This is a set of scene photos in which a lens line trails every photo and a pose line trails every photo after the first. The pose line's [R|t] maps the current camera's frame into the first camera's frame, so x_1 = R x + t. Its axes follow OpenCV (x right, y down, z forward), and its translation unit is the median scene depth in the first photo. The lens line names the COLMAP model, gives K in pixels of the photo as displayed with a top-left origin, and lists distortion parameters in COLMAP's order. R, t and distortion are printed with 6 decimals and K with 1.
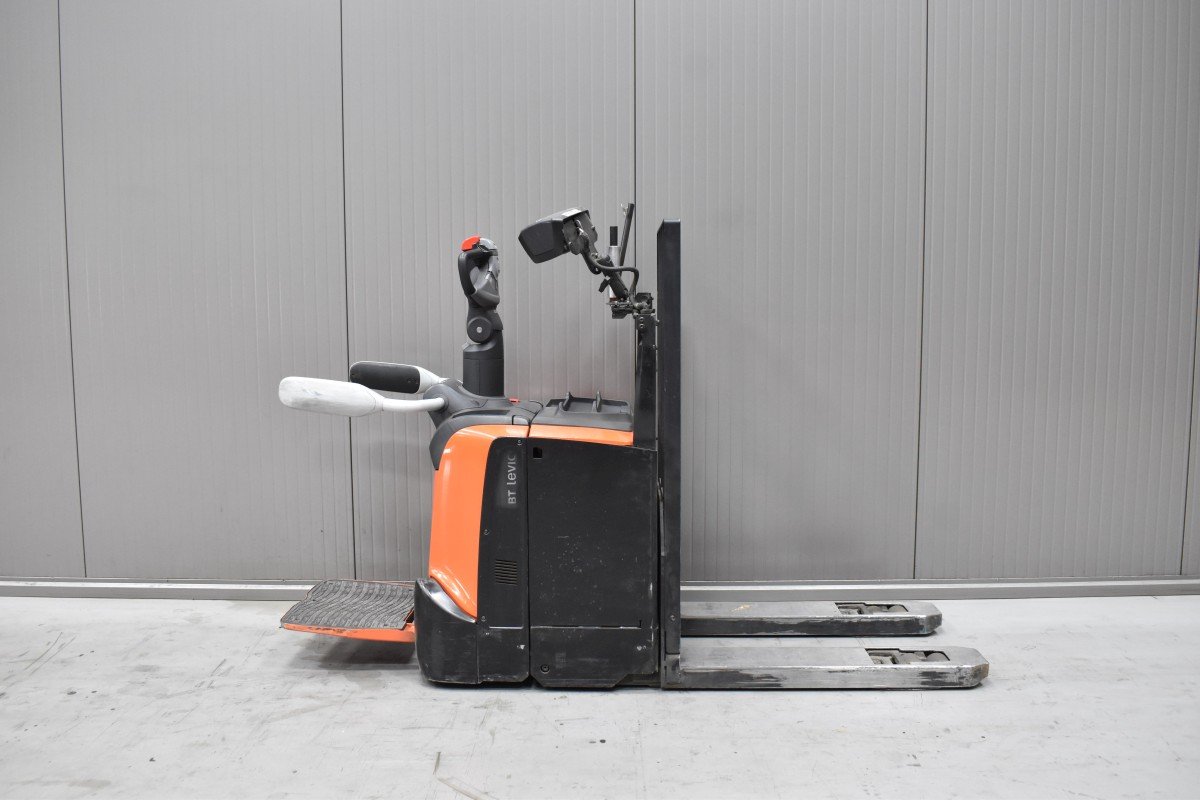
lens RADIAL K [[1026.3, 0, 600.0], [0, 1026.3, 400.0], [0, 0, 1]] dist [-0.091987, 0.002077]
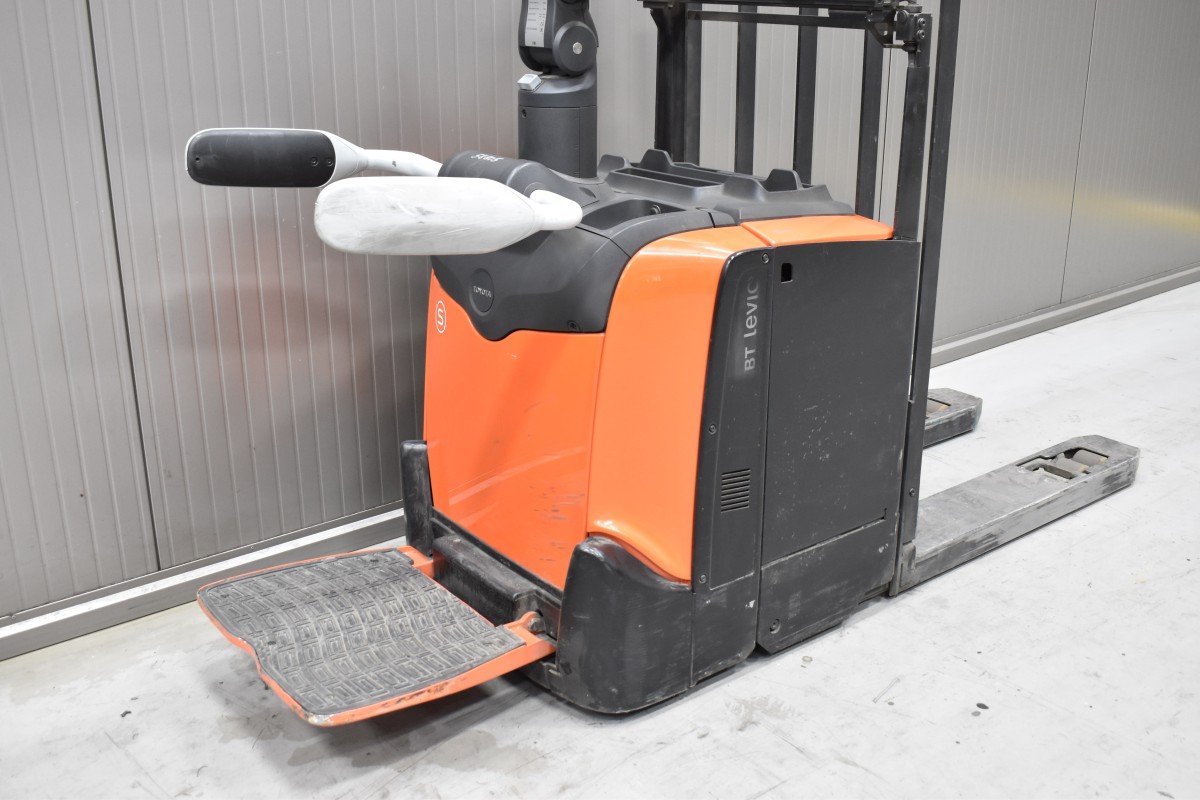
lens RADIAL K [[1219.7, 0, 600.0], [0, 1219.7, 400.0], [0, 0, 1]] dist [-0.068542, 0.000958]
pose [[0.771233, -0.208649, 0.601386, -0.539663], [0.068778, 0.966537, 0.247135, -0.050723], [-0.632826, -0.149236, 0.759776, 0.539810]]
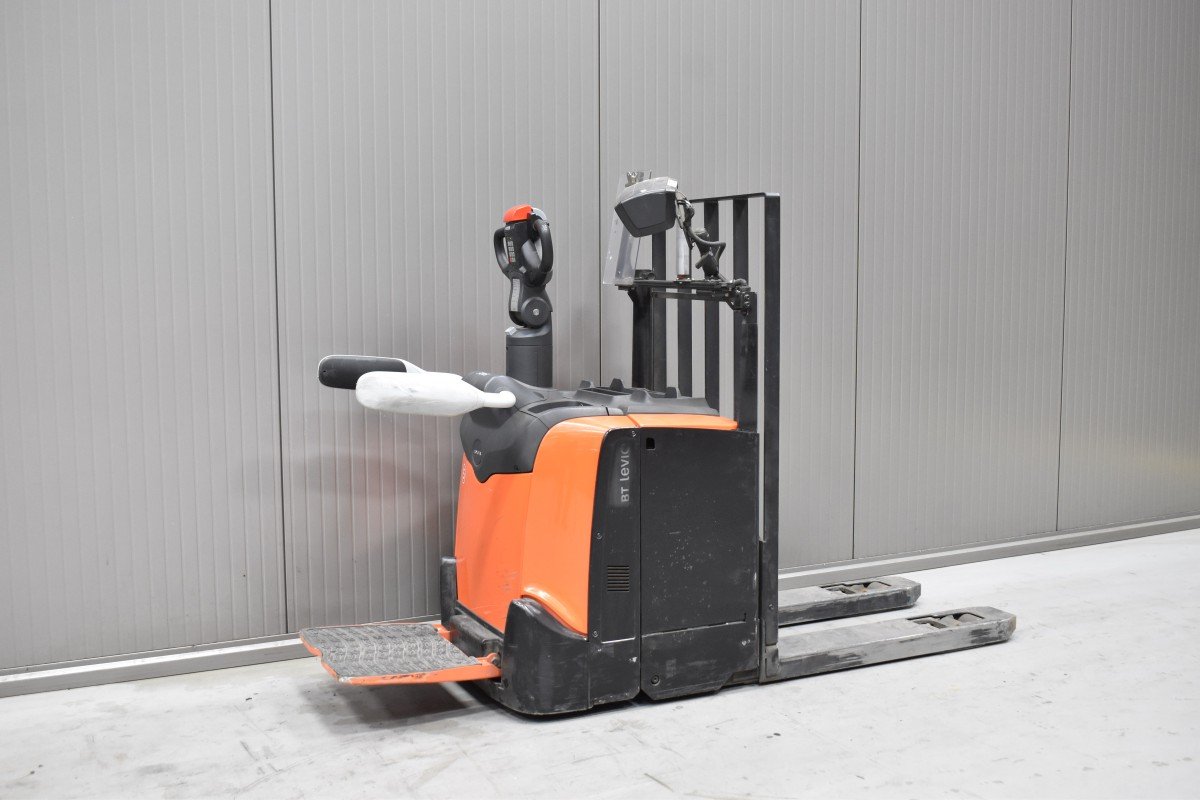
lens RADIAL K [[1313.6, 0, 600.0], [0, 1313.6, 400.0], [0, 0, 1]] dist [-0.074397, 0.016707]
pose [[0.887516, -0.048869, 0.458178, -0.624850], [0.052538, 0.998608, 0.004742, 0.004459], [-0.457772, 0.019863, 0.888848, -0.025487]]
